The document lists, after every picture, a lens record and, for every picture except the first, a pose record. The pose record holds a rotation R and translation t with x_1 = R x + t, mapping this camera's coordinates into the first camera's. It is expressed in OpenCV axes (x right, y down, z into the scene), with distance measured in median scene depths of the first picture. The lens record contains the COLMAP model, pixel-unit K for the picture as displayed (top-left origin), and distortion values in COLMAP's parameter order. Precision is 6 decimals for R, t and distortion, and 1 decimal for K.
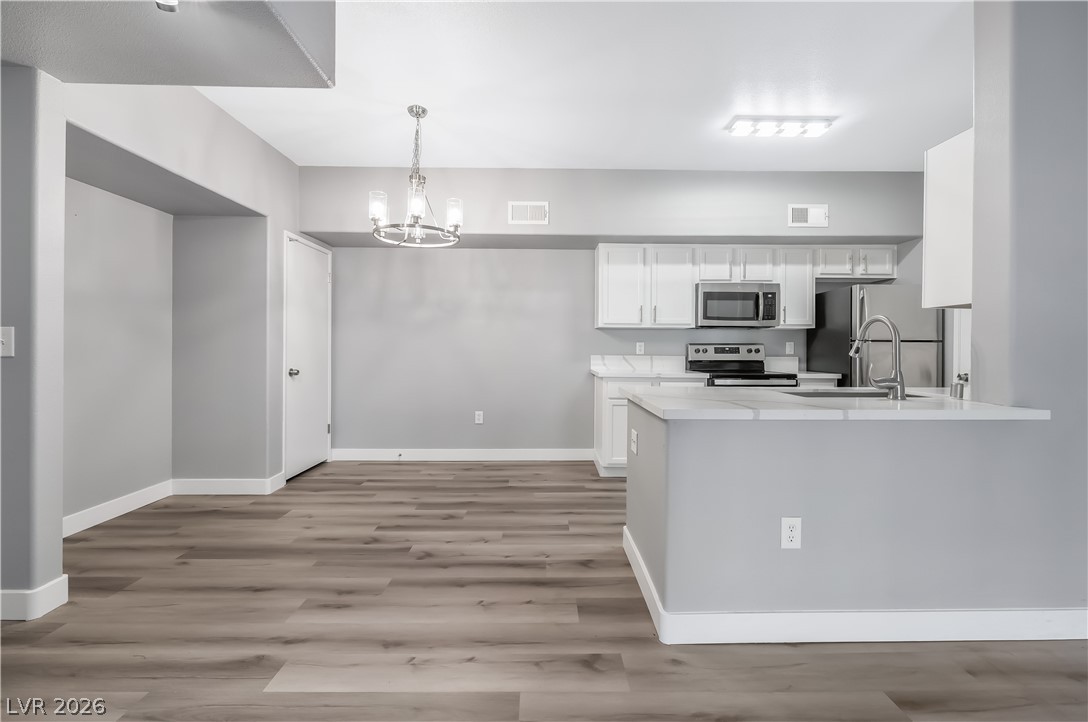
lens RADIAL K [[444.9, 0, 547.8], [0, 444.9, 350.0], [0, 0, 1]] dist [-0.000026, 0.000046]
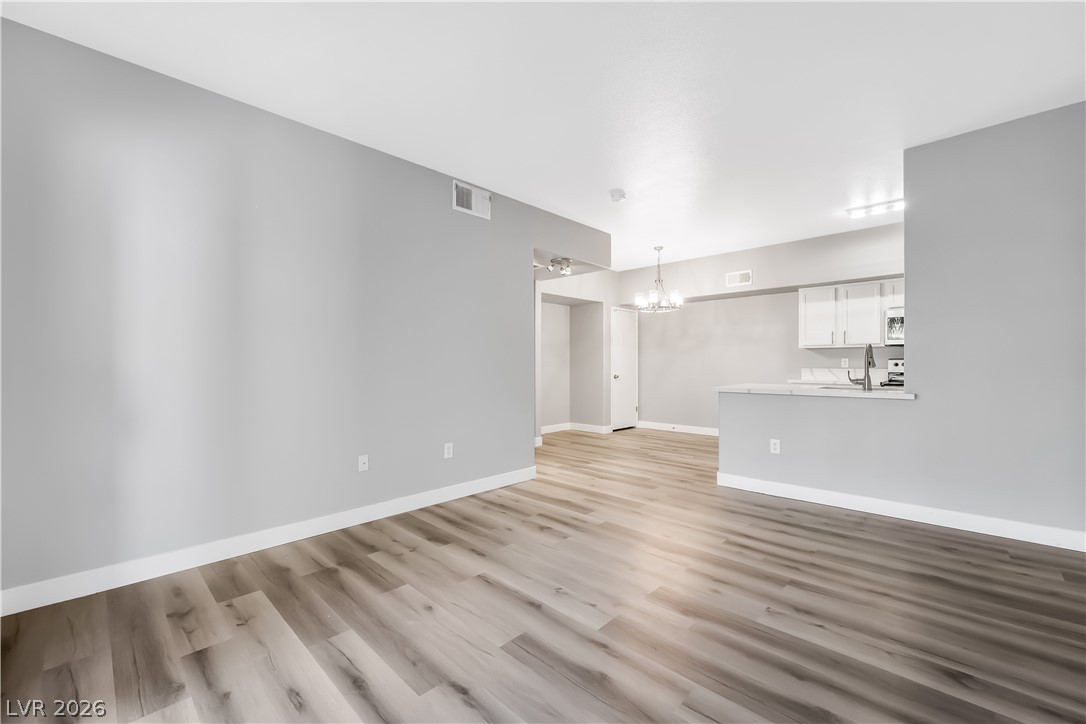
lens RADIAL K [[439.5, 0, 544.0], [0, 439.5, 366.4], [0, 0, 1]] dist [0.000242, 0.000286]
pose [[0.709862, -0.003347, -0.704333, 0.567074], [0.002236, 0.999994, -0.002498, 0.008139], [0.704338, 0.000198, 0.709865, -0.604613]]
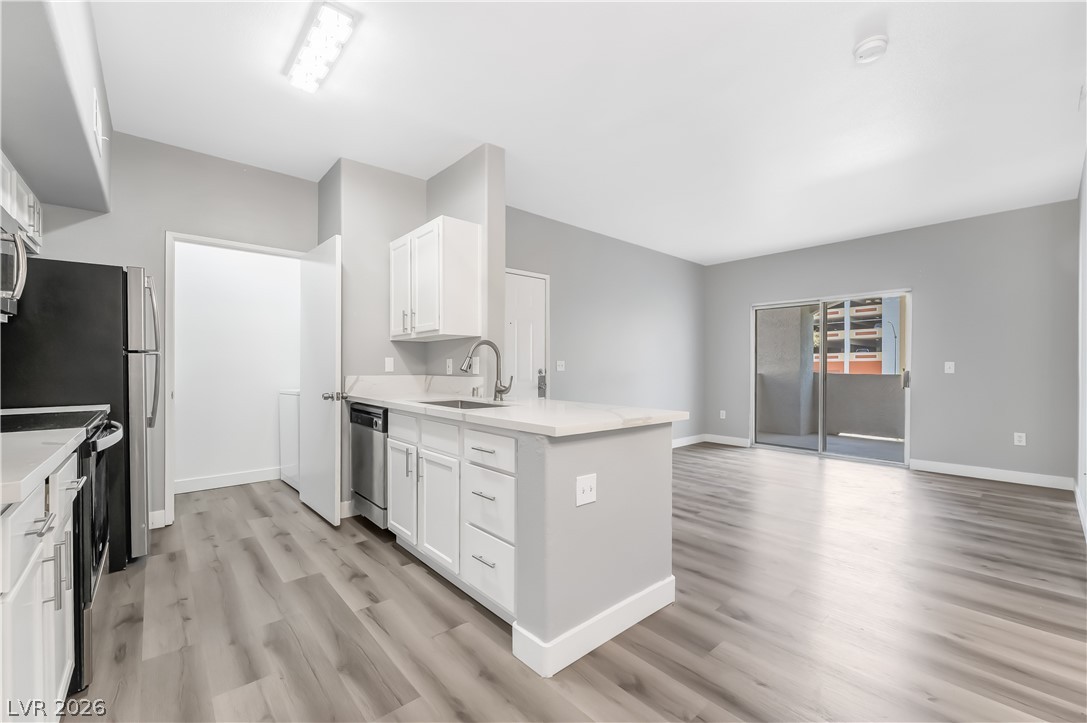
lens RADIAL K [[440.0, 0, 544.5], [0, 440.0, 365.9], [0, 0, 1]] dist [0.000242, 0.000286]
pose [[-0.655298, -0.008306, 0.755325, -0.199819], [-0.003184, 0.999961, 0.008234, -0.006977], [-0.755364, 0.002991, -0.655299, 0.949465]]
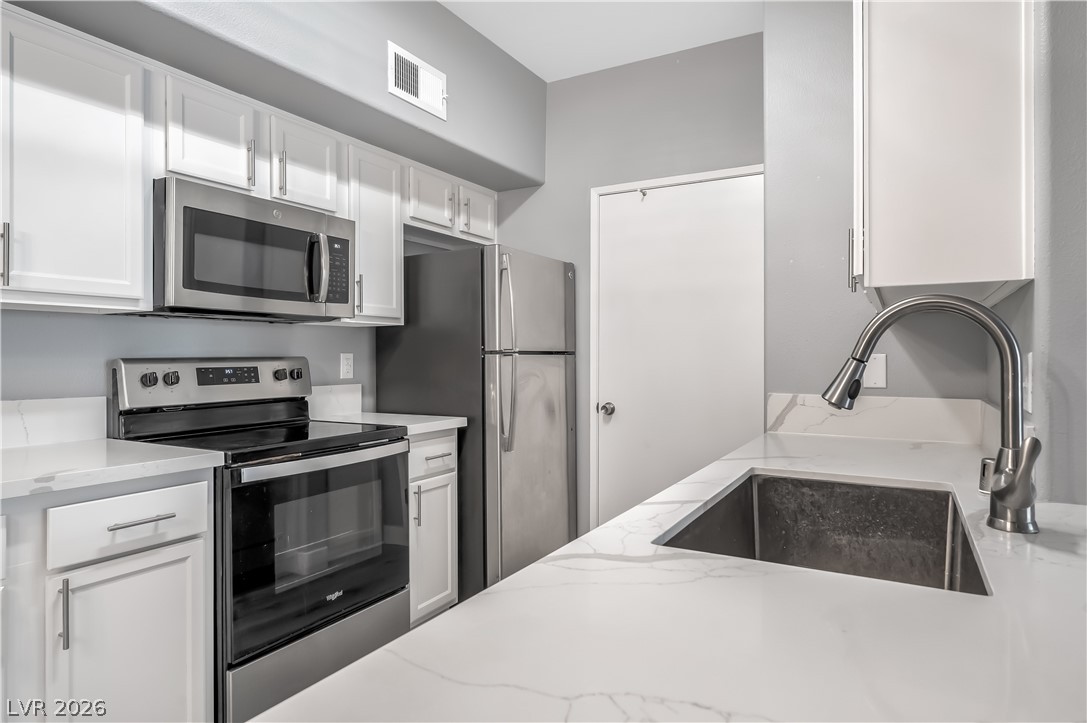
lens RADIAL K [[640.4, 0, 545.1], [0, 640.4, 356.6], [0, 0, 1]] dist [-0.001127, -0.000271]
pose [[0.506674, -0.006270, 0.862115, 0.073392], [0.007348, 0.999969, 0.002955, -0.017443], [-0.862107, 0.004837, 0.506704, 0.554808]]
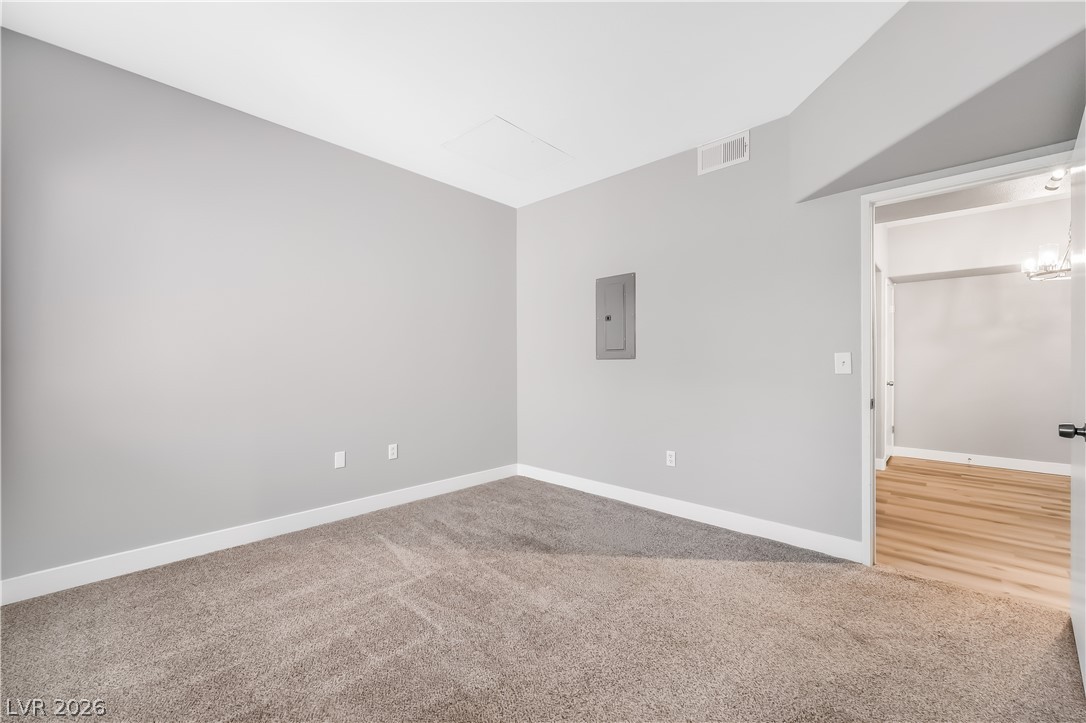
lens RADIAL K [[439.5, 0, 544.0], [0, 439.5, 365.9], [0, 0, 1]] dist [0.000242, 0.000286]
pose [[0.721111, -0.002638, -0.692814, -0.395919], [0.000648, 0.999995, -0.003133, -0.000955], [0.692819, 0.001811, 0.721109, -0.656989]]
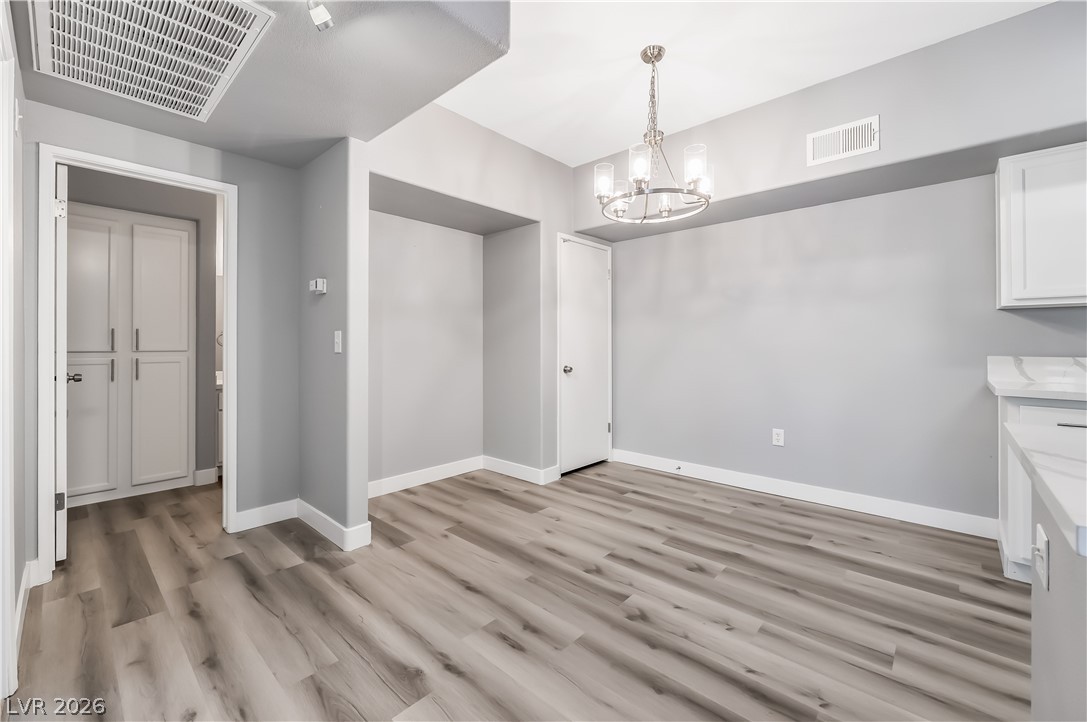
lens RADIAL K [[445.3, 0, 538.5], [0, 445.3, 341.8], [0, 0, 1]] dist [-0.001314, -0.000040]
pose [[0.724203, -0.009642, -0.689520, 0.084425], [0.000807, 0.999913, -0.013135, -0.000153], [0.689587, 0.008956, 0.724148, 0.205746]]
